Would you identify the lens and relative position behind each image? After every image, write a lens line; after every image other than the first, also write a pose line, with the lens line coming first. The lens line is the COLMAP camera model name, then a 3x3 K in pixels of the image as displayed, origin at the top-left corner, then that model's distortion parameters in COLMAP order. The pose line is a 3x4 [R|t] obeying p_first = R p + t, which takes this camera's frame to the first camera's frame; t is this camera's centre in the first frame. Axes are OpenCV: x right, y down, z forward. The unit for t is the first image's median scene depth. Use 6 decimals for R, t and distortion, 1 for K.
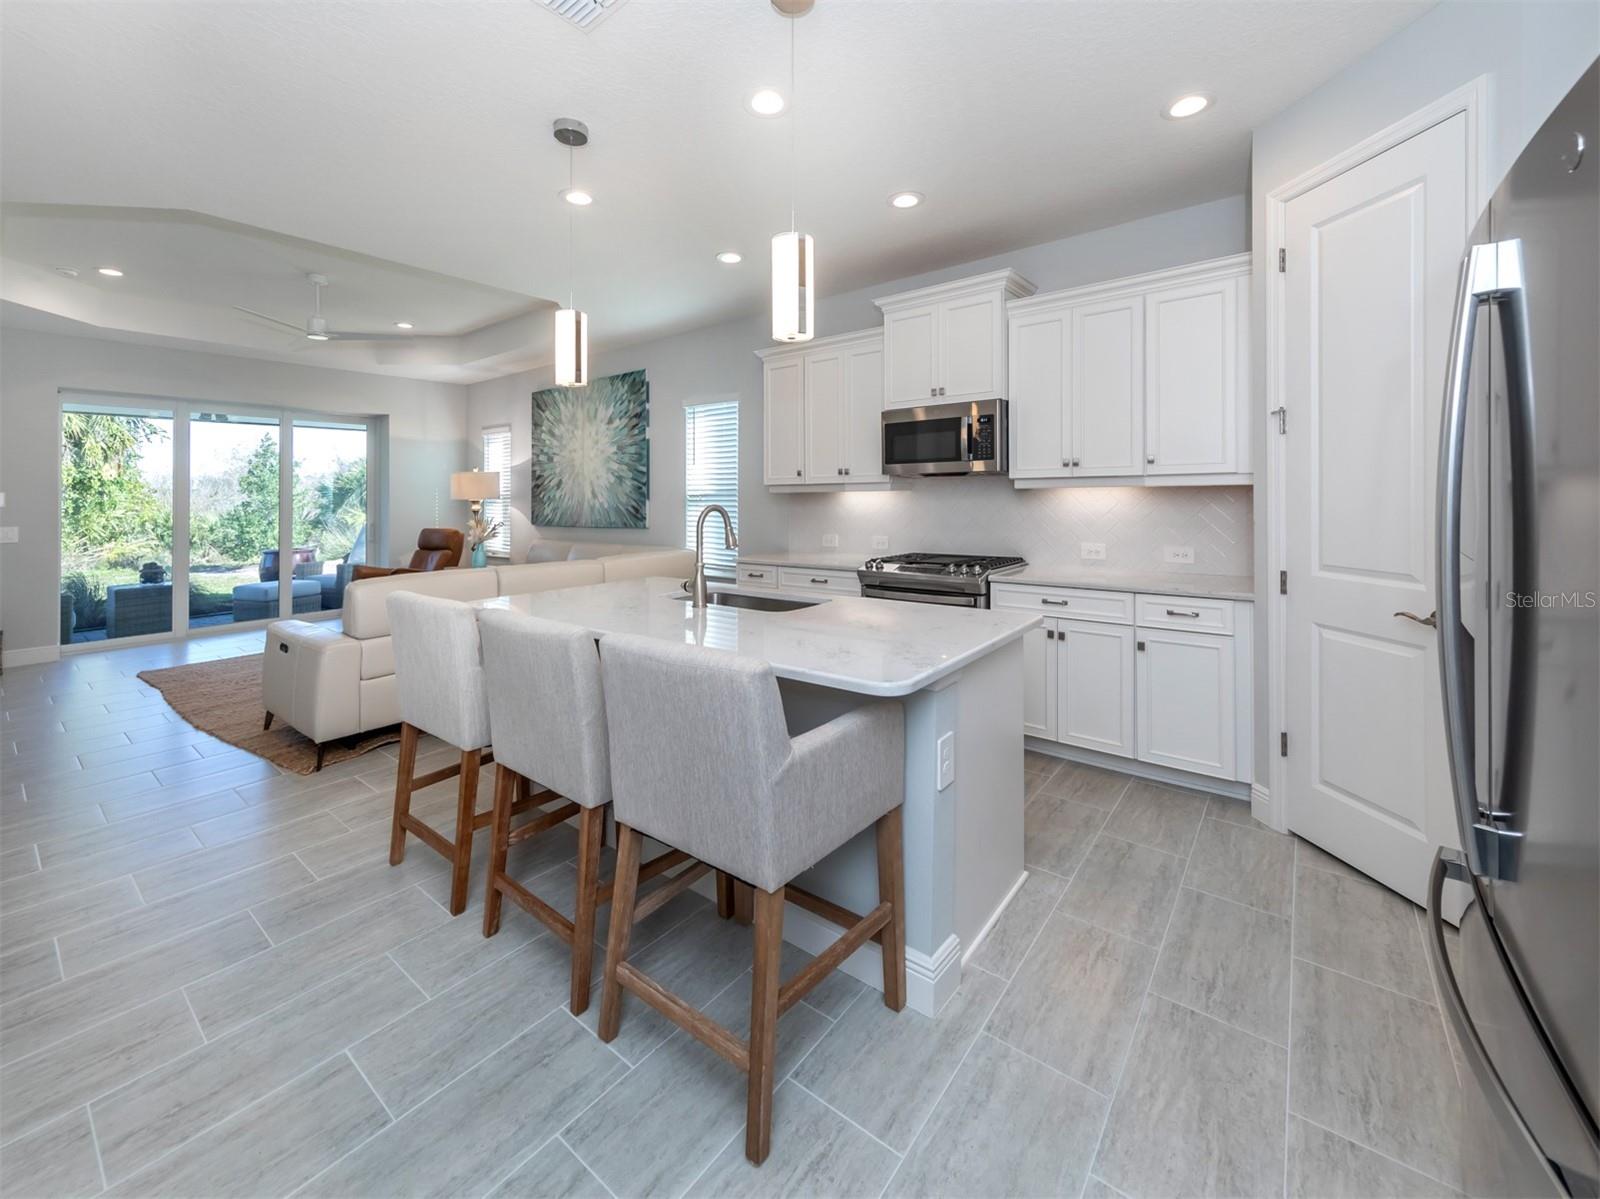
lens RADIAL K [[645.6, 0, 794.8], [0, 645.6, 492.1], [0, 0, 1]] dist [-0.001466, -0.000343]
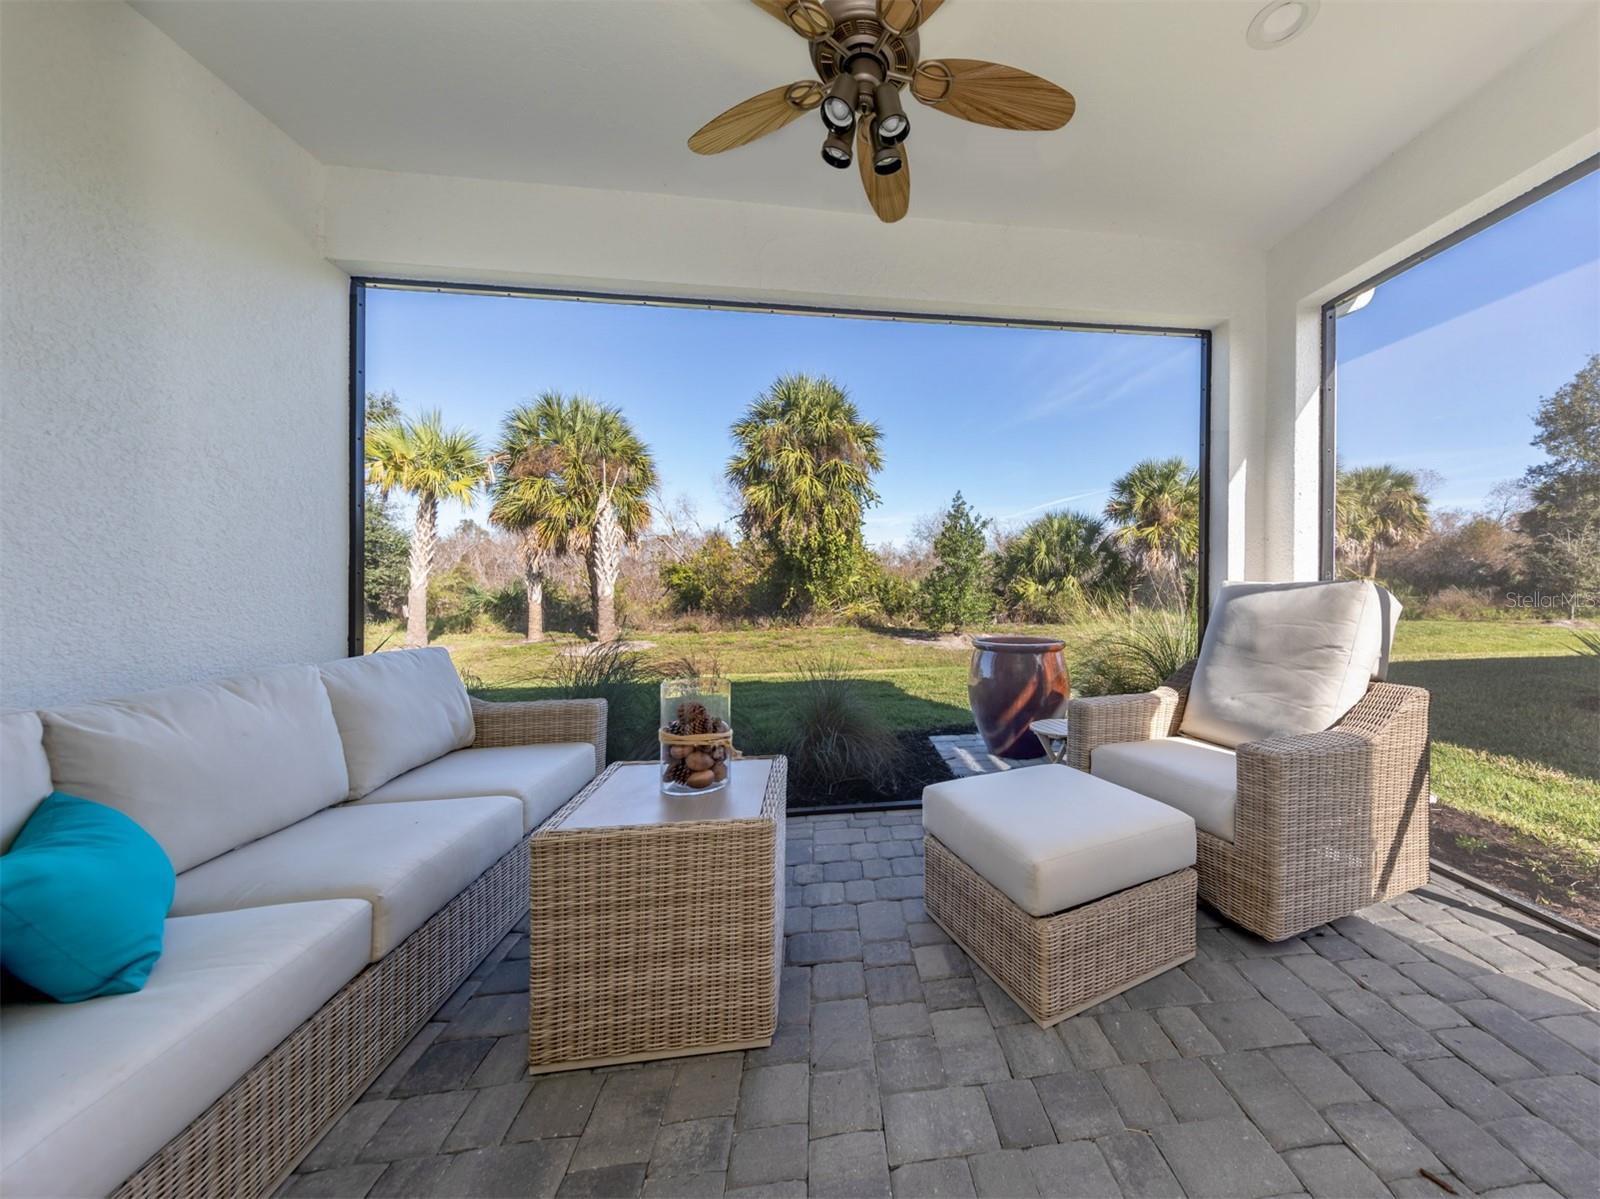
lens RADIAL K [[587.7, 0, 881.6], [0, 587.7, 578.1], [0, 0, 1]] dist [-0.000083, 0.000271]
pose [[0.696902, 0.011118, -0.717080, -0.850109], [-0.001458, 0.999900, 0.014087, 0.060163], [0.717164, -0.008772, 0.696849, 0.981819]]
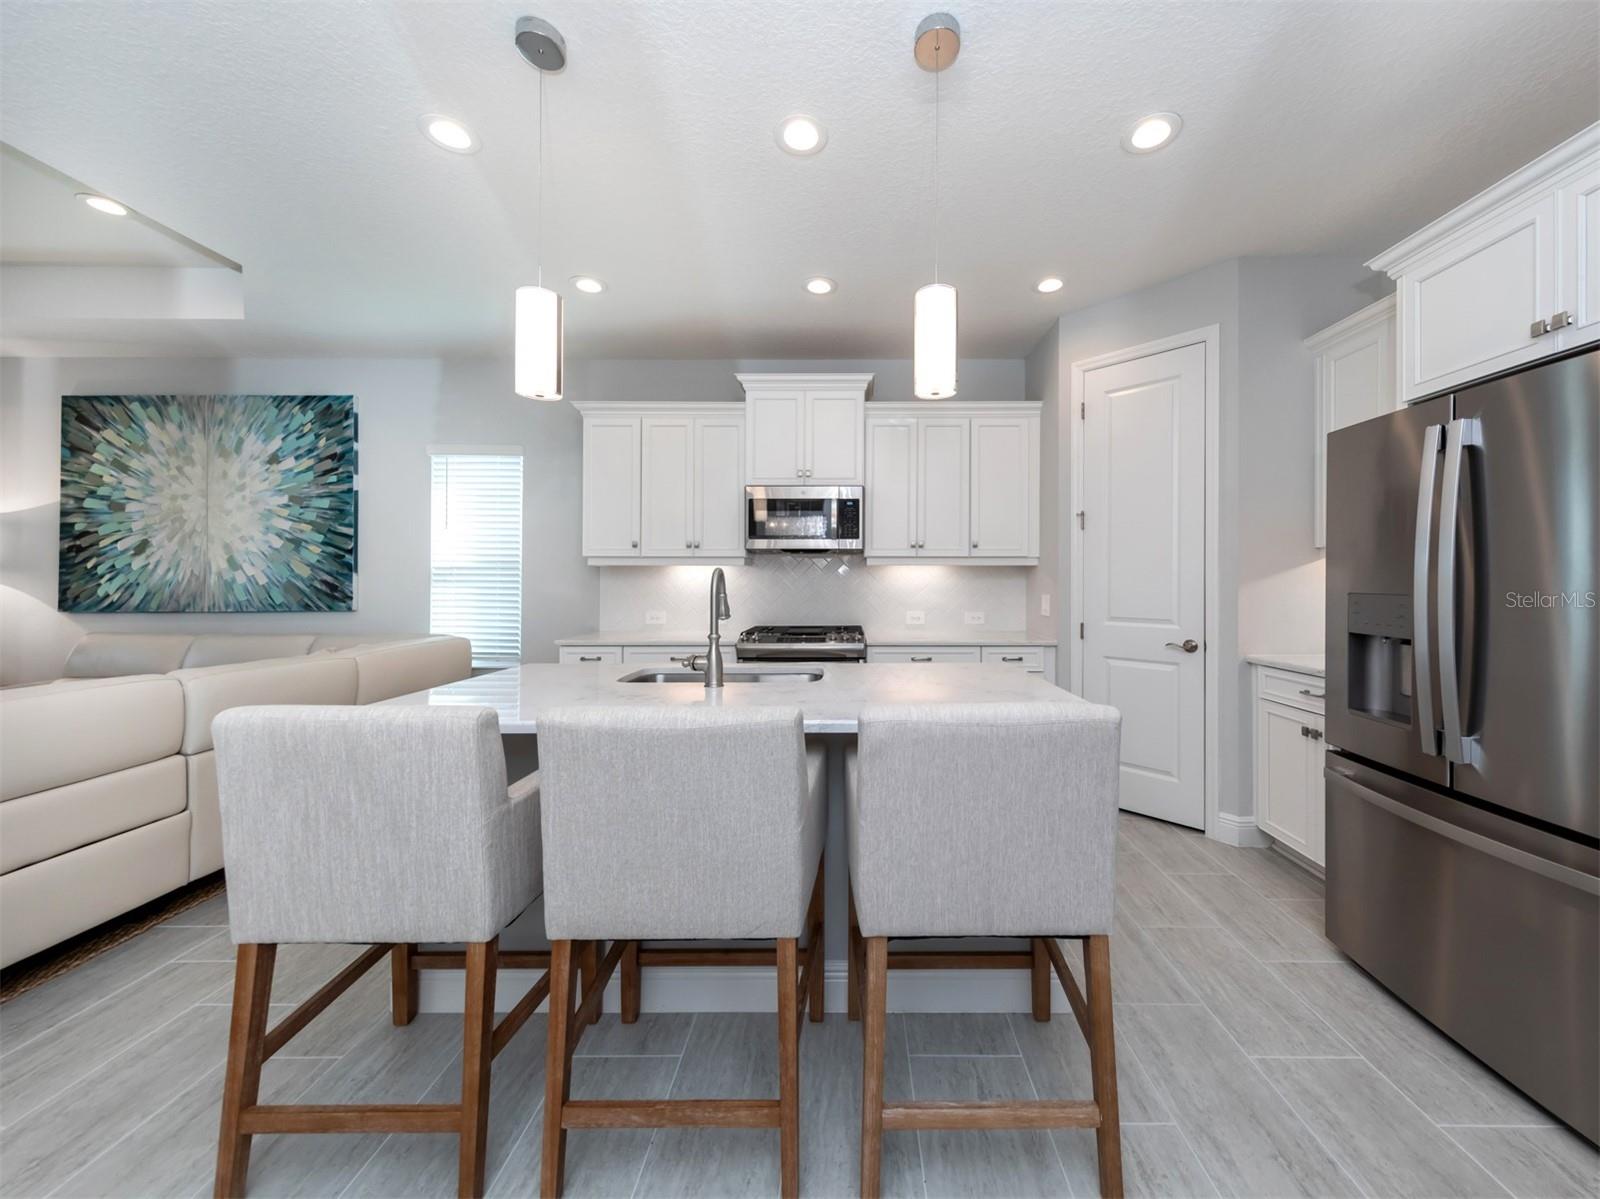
lens RADIAL K [[587.7, 0, 881.6], [0, 587.7, 578.1], [0, 0, 1]] dist [-0.000083, 0.000271]
pose [[0.783995, 0.011461, 0.620662, -0.161223], [-0.013222, 0.999911, -0.001763, 0.010815], [-0.620627, -0.006824, 0.784076, 0.089202]]
